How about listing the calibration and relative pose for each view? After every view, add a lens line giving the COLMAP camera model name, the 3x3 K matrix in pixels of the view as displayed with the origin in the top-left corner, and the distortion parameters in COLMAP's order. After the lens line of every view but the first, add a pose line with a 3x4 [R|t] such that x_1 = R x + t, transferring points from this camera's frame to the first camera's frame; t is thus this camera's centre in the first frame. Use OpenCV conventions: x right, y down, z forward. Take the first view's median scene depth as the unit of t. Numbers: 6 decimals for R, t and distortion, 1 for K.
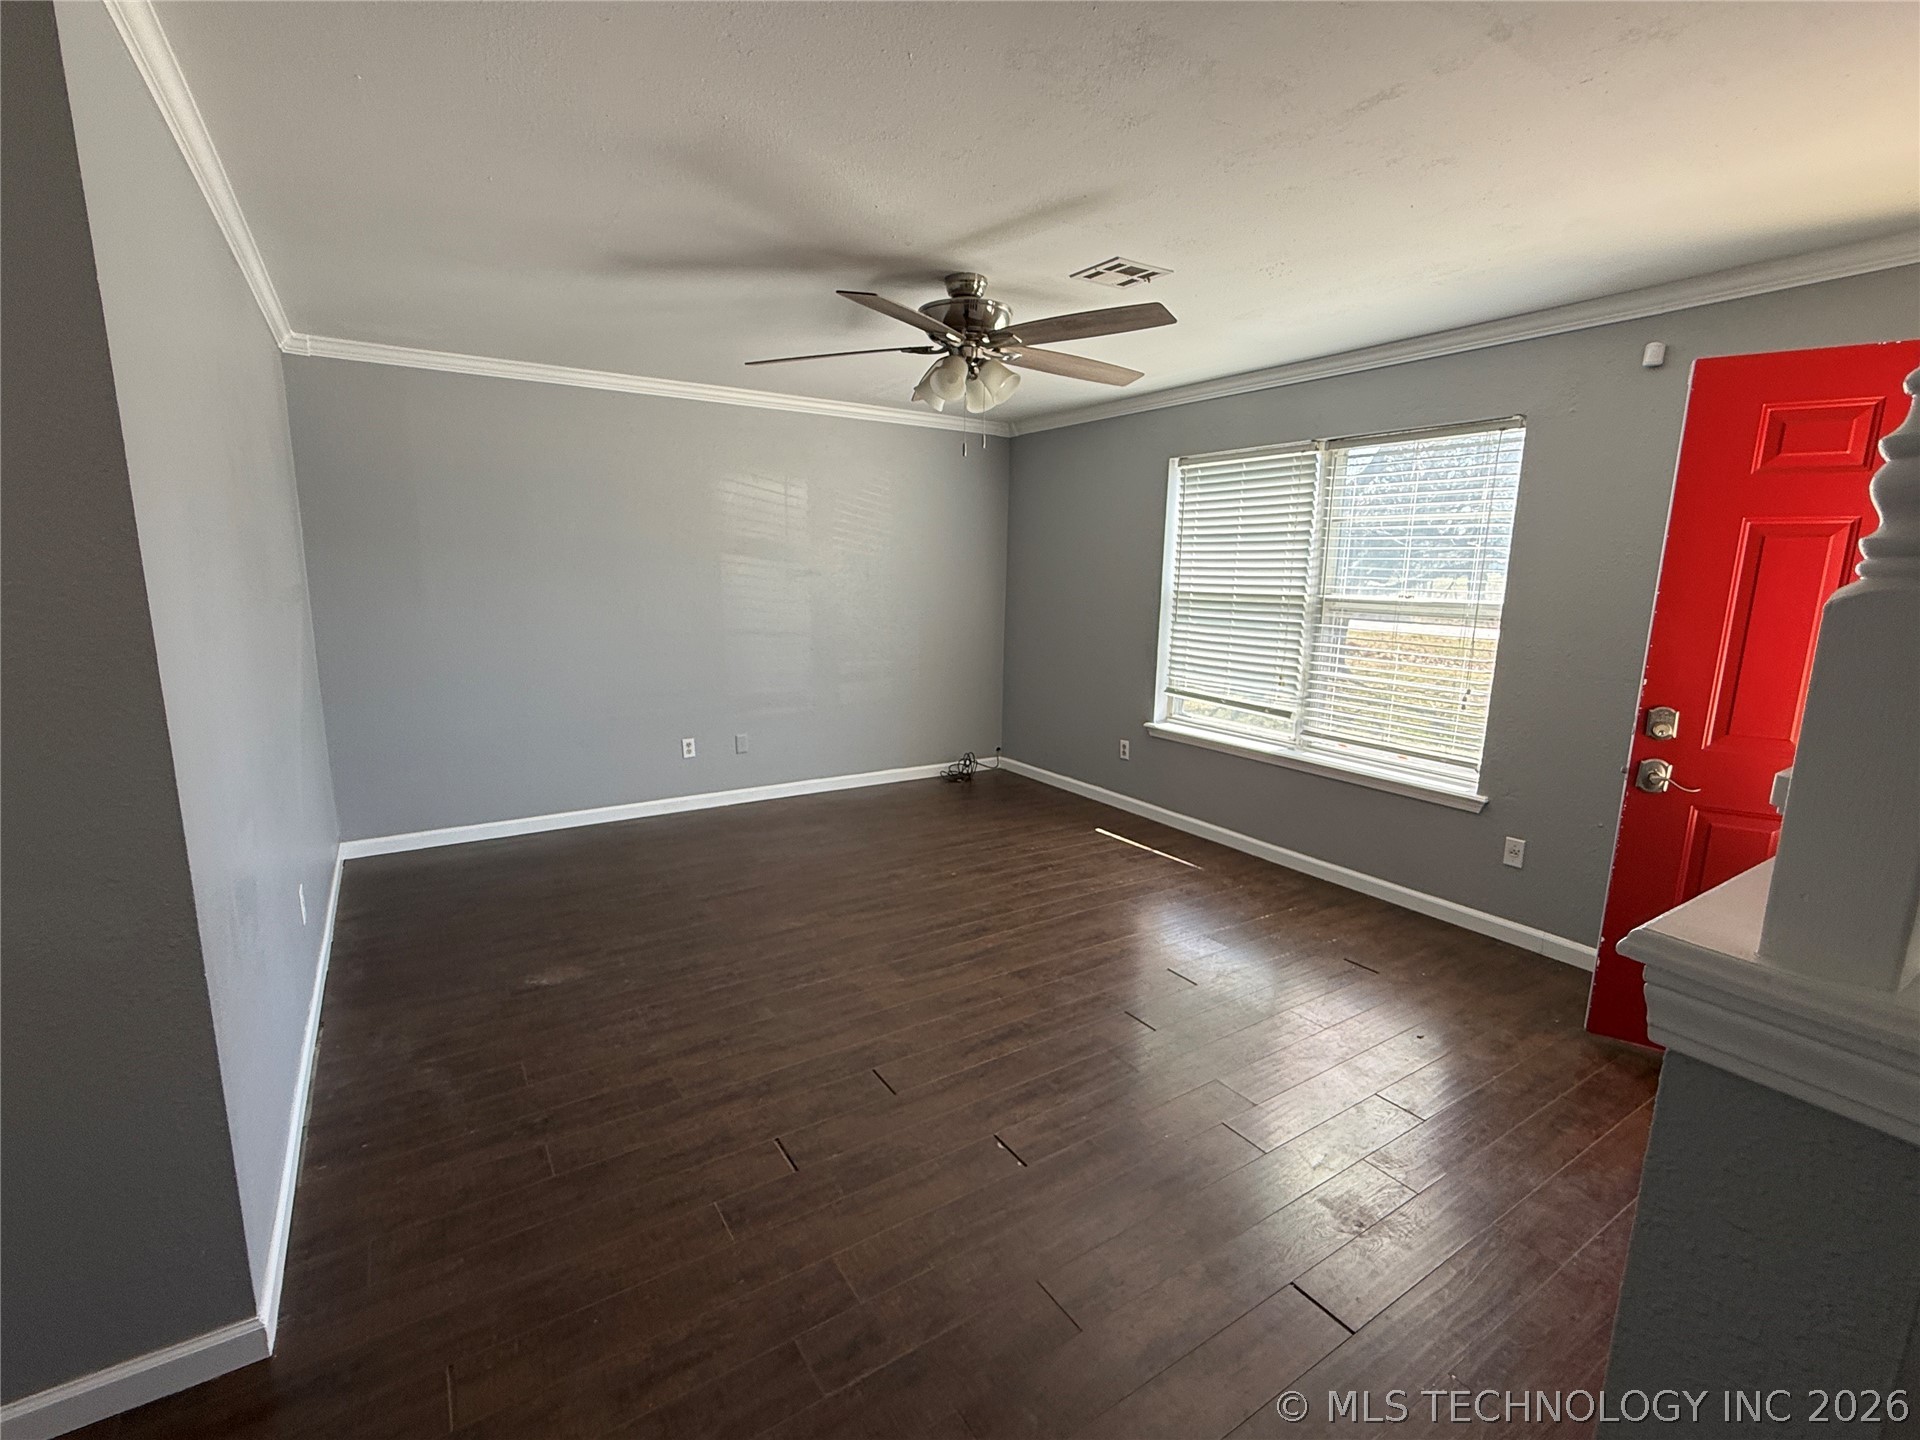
lens RADIAL K [[849.2, 0, 960.0], [0, 849.2, 720.0], [0, 0, 1]] dist [-0.000699, -0.000436]
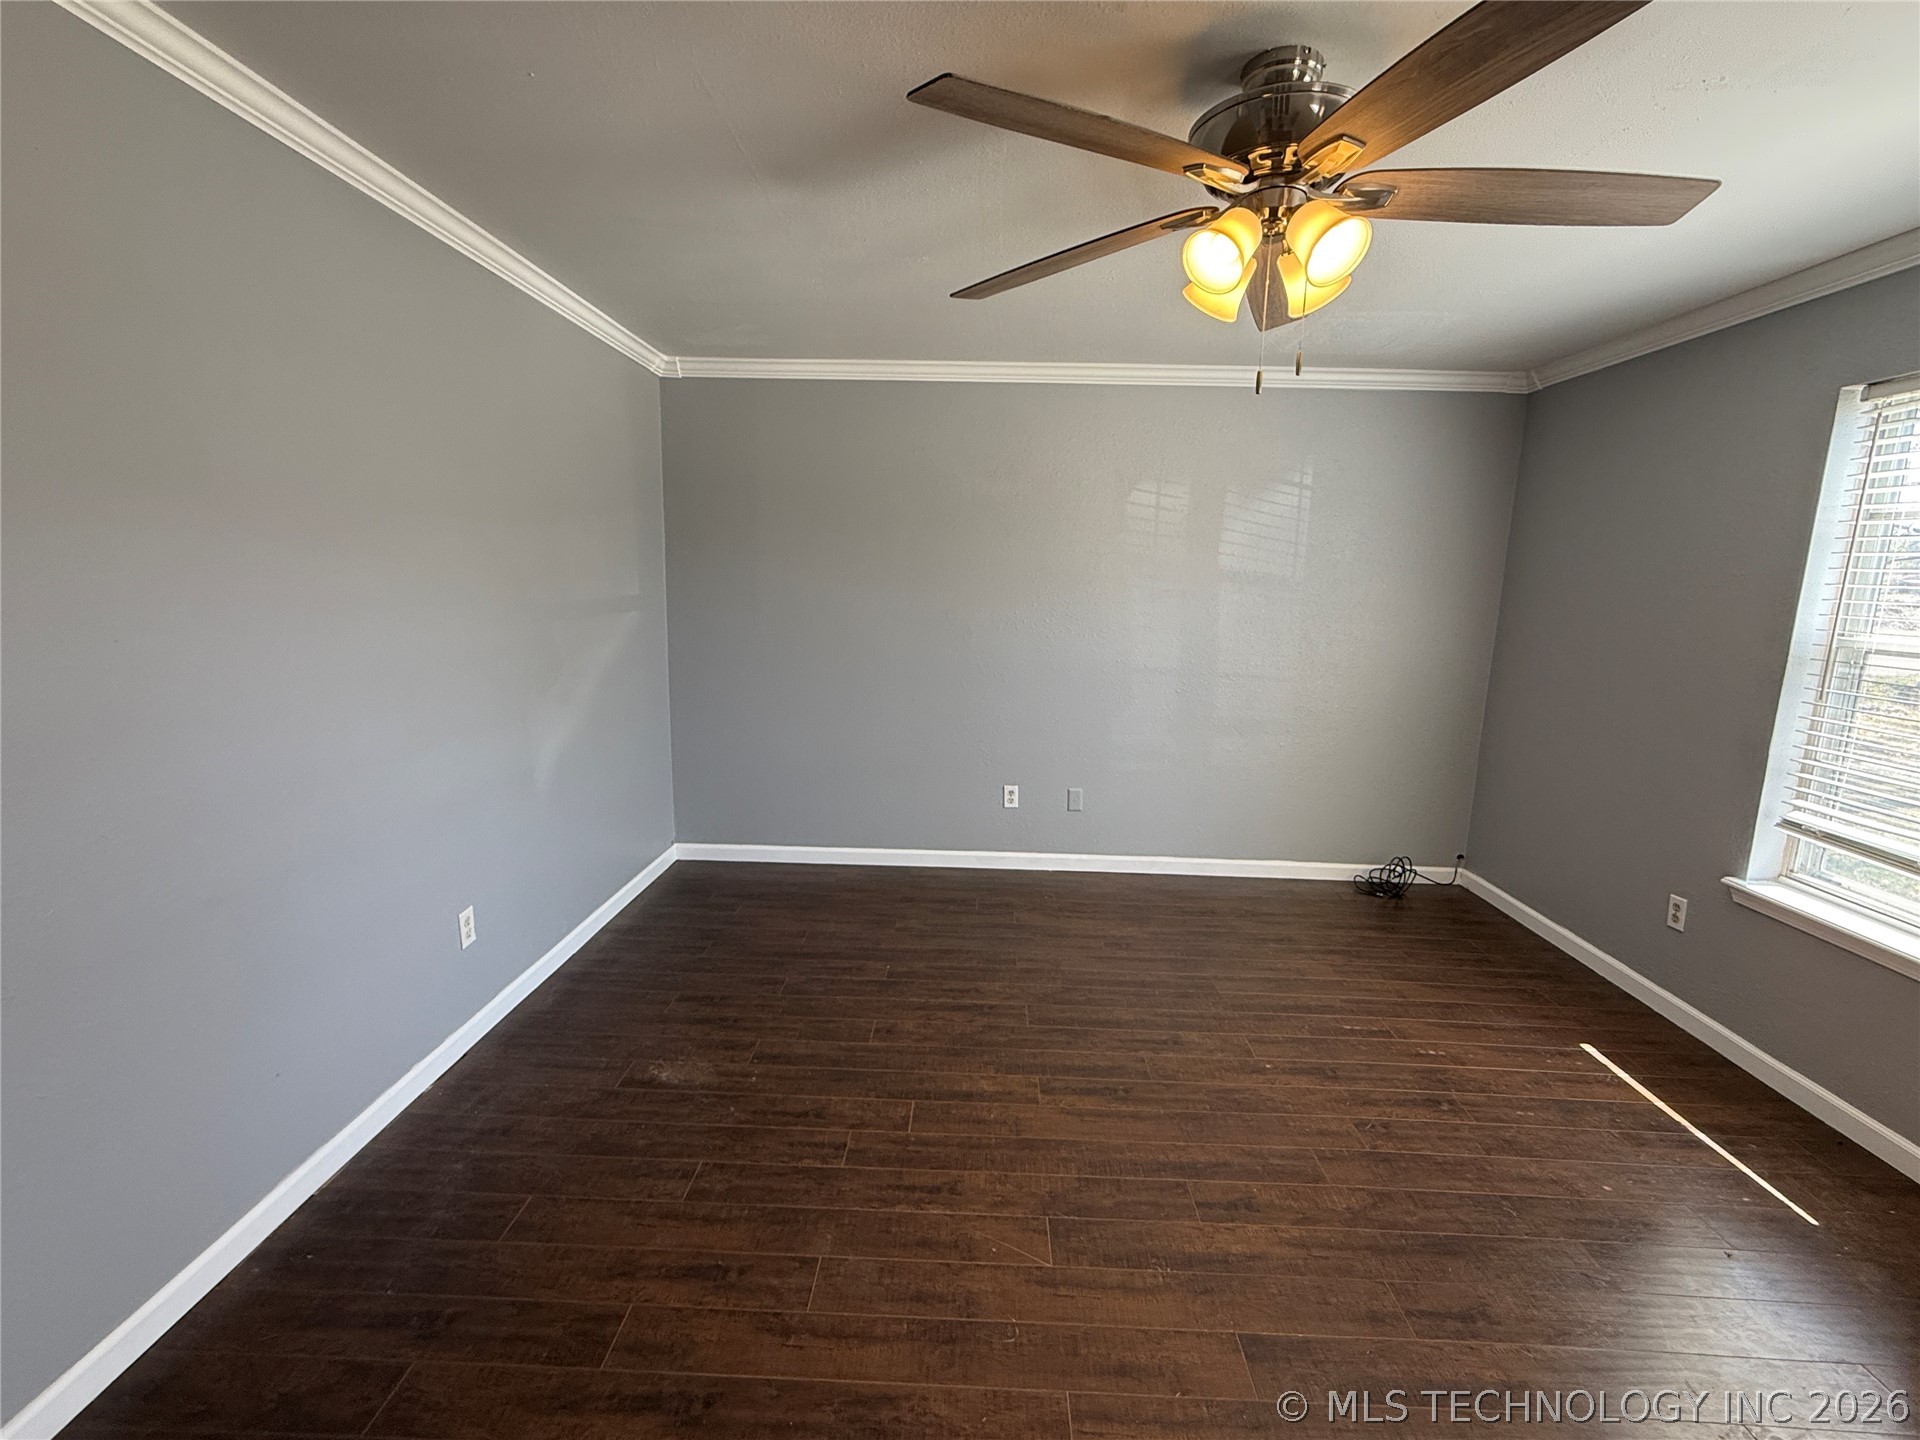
lens RADIAL K [[850.9, 0, 964.7], [0, 850.9, 722.5], [0, 0, 1]] dist [-0.000776, 0.000096]
pose [[0.823651, 0.102100, -0.557830, 0.127679], [-0.111653, 0.993602, 0.017000, -0.058162], [0.555997, 0.048282, 0.829781, 0.308173]]
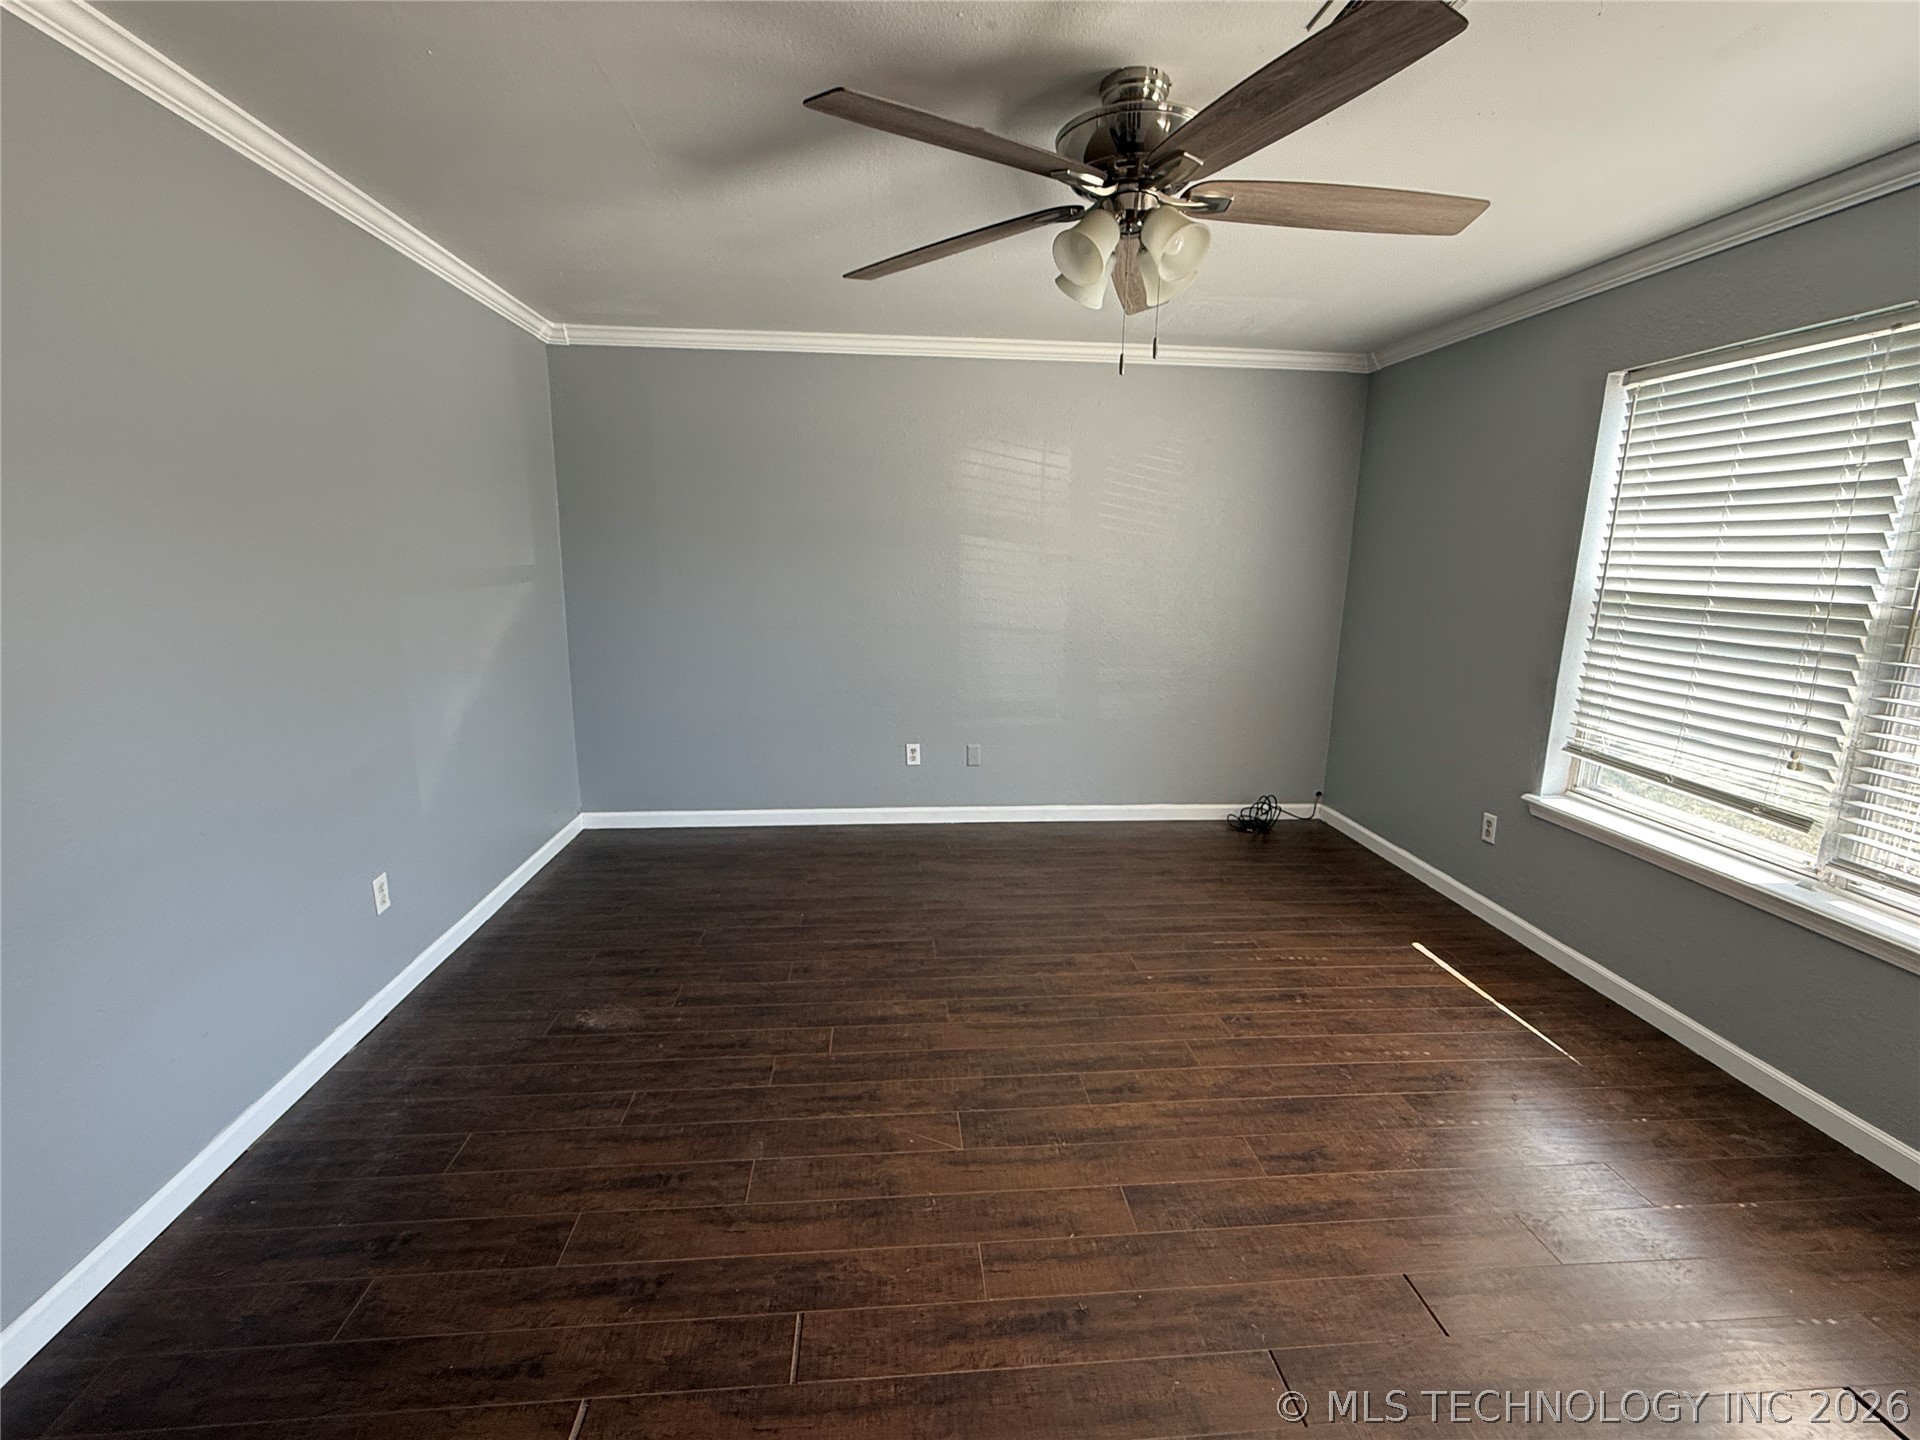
lens RADIAL K [[849.2, 0, 960.0], [0, 849.2, 720.0], [0, 0, 1]] dist [-0.000699, -0.000436]
pose [[0.883981, 0.091701, -0.458441, 0.151077], [-0.084762, 0.995760, 0.035738, -0.045523], [0.459774, 0.007267, 0.888006, 0.268229]]
